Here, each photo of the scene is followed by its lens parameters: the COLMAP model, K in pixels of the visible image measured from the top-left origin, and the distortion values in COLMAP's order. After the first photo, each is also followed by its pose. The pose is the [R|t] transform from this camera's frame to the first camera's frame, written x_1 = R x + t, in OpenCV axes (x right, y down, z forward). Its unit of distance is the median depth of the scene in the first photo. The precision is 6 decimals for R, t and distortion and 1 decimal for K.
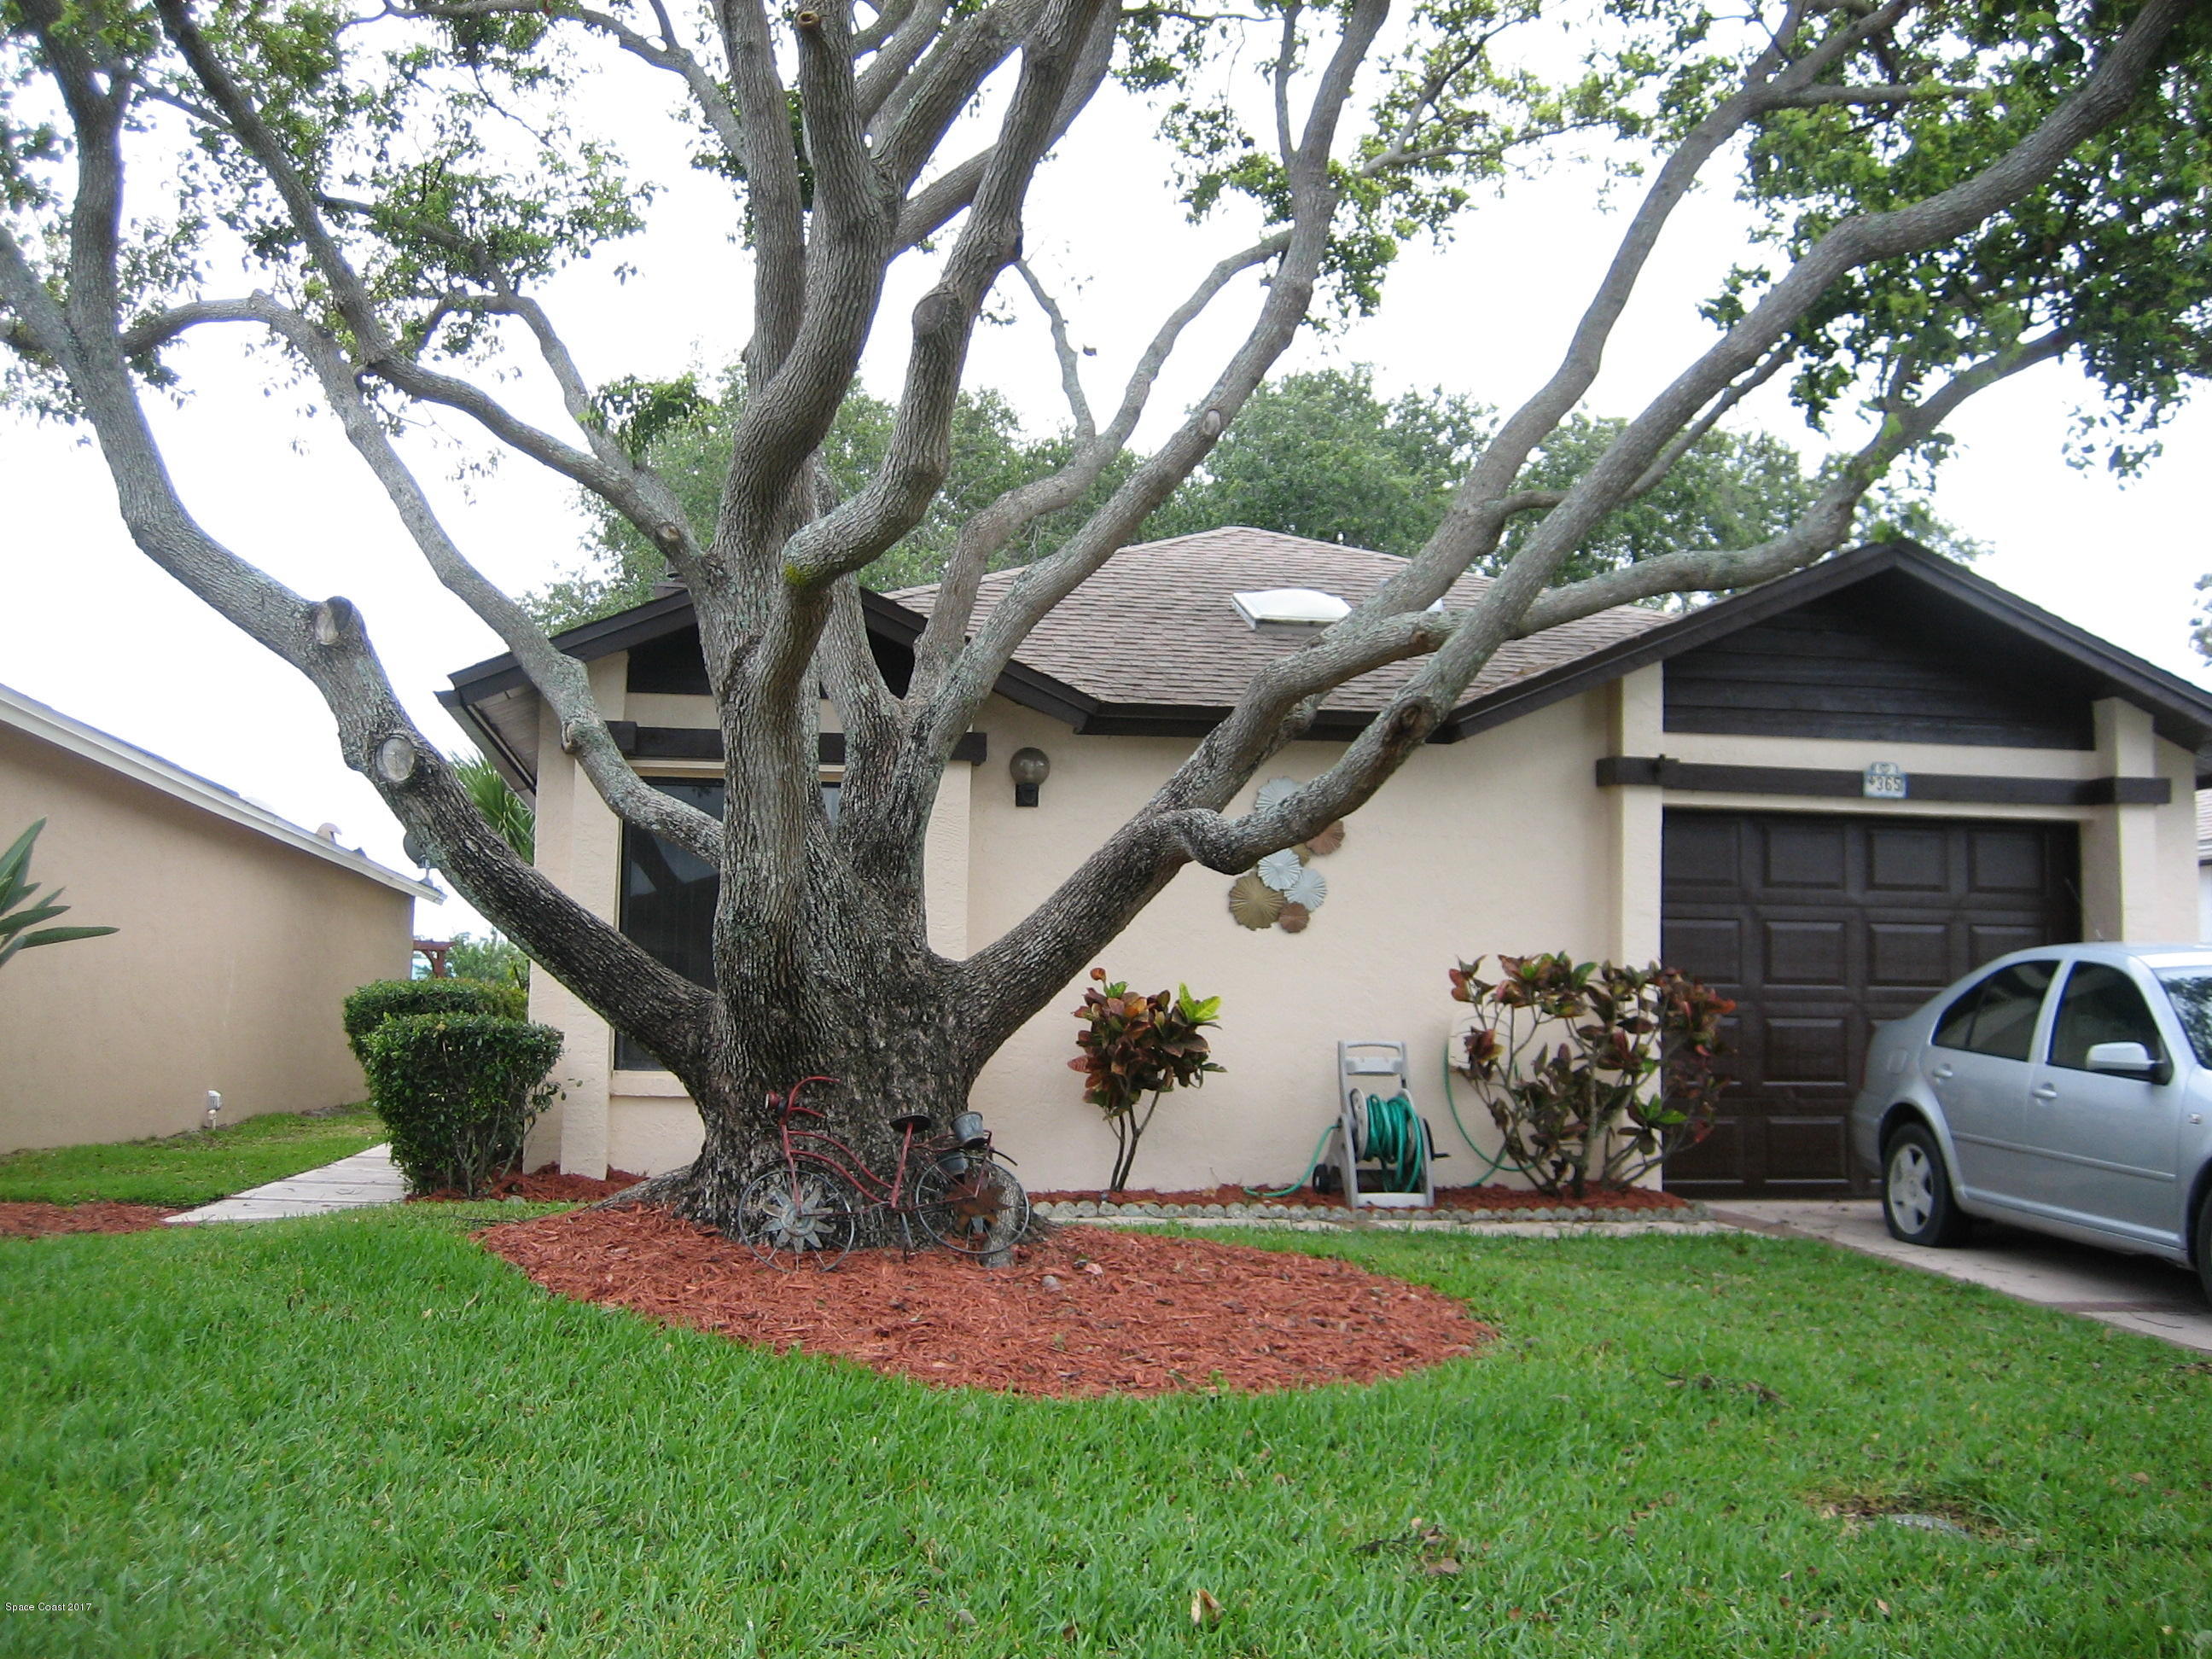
lens RADIAL K [[2271.5, 0, 1145.3], [0, 2271.5, 823.7], [0, 0, 1]] dist [-0.128036, 0.195561]
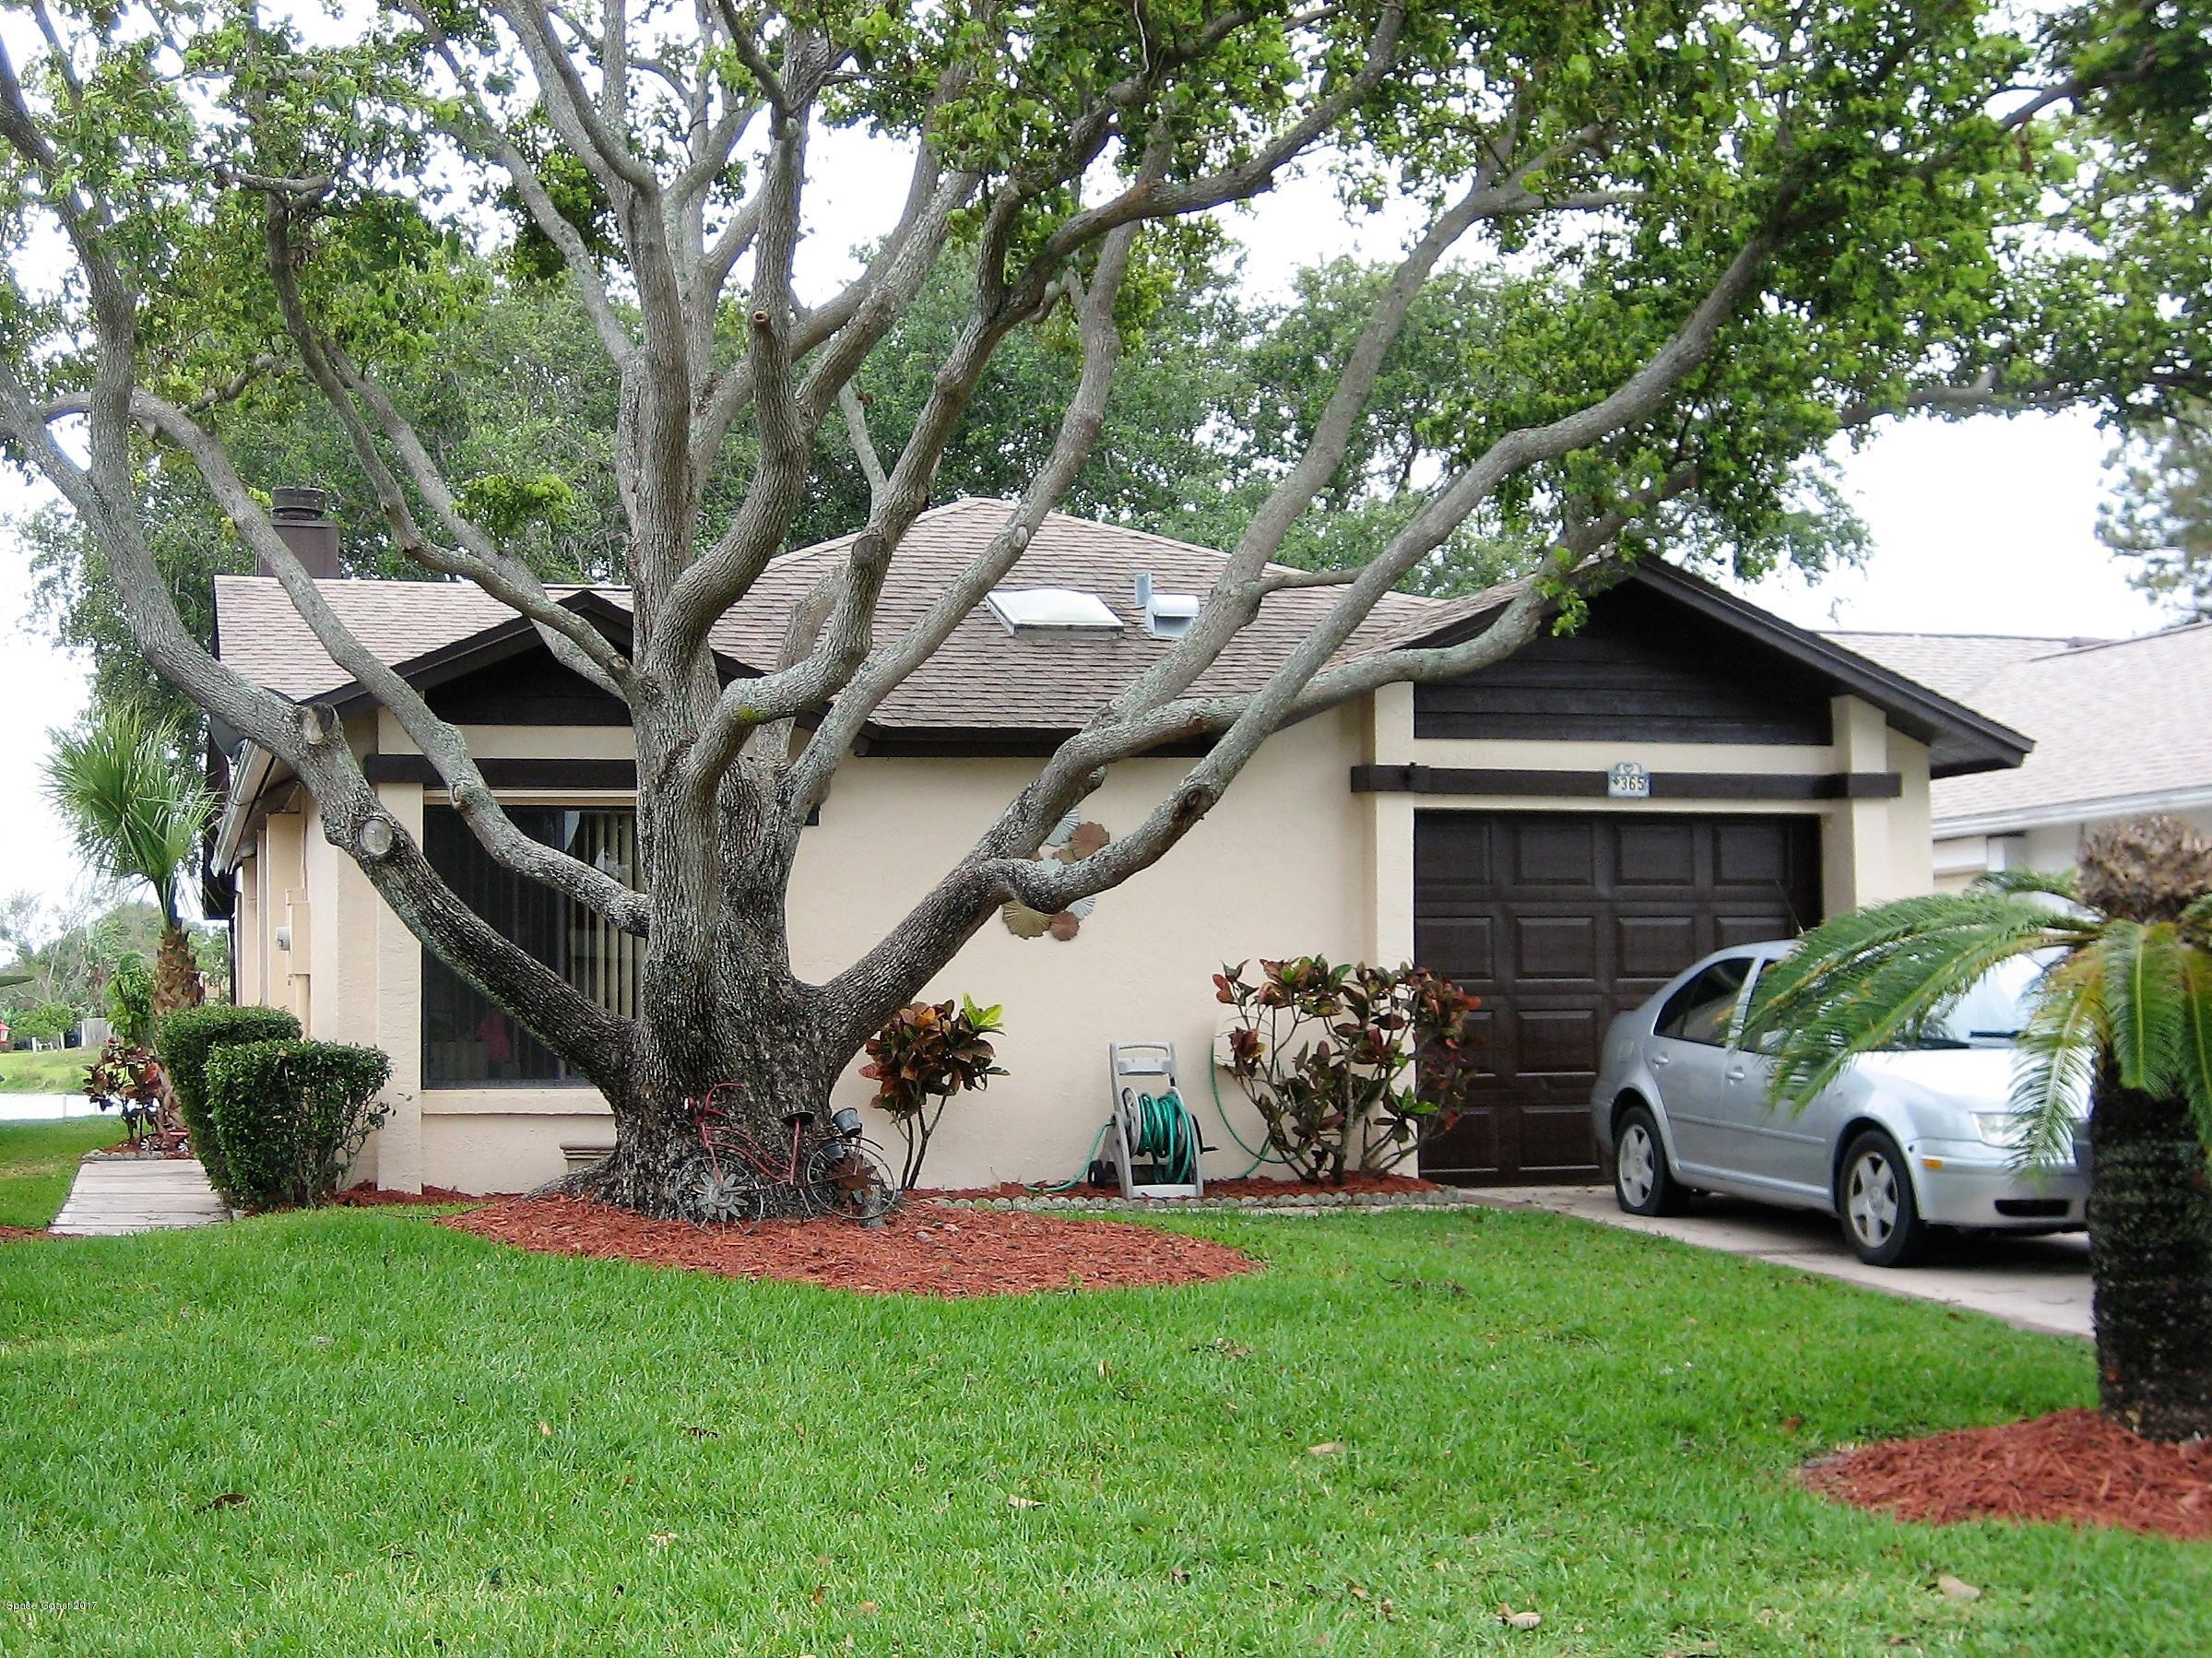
lens RADIAL K [[3158.3, 0, 1106.0], [0, 3158.3, 829.0], [0, 0, 1]] dist [-0.068857, -0.043090]
pose [[0.994029, -0.018510, 0.107532, -0.075494], [0.015508, 0.999468, 0.028692, -0.047436], [-0.108006, -0.026854, 0.993787, -0.471935]]
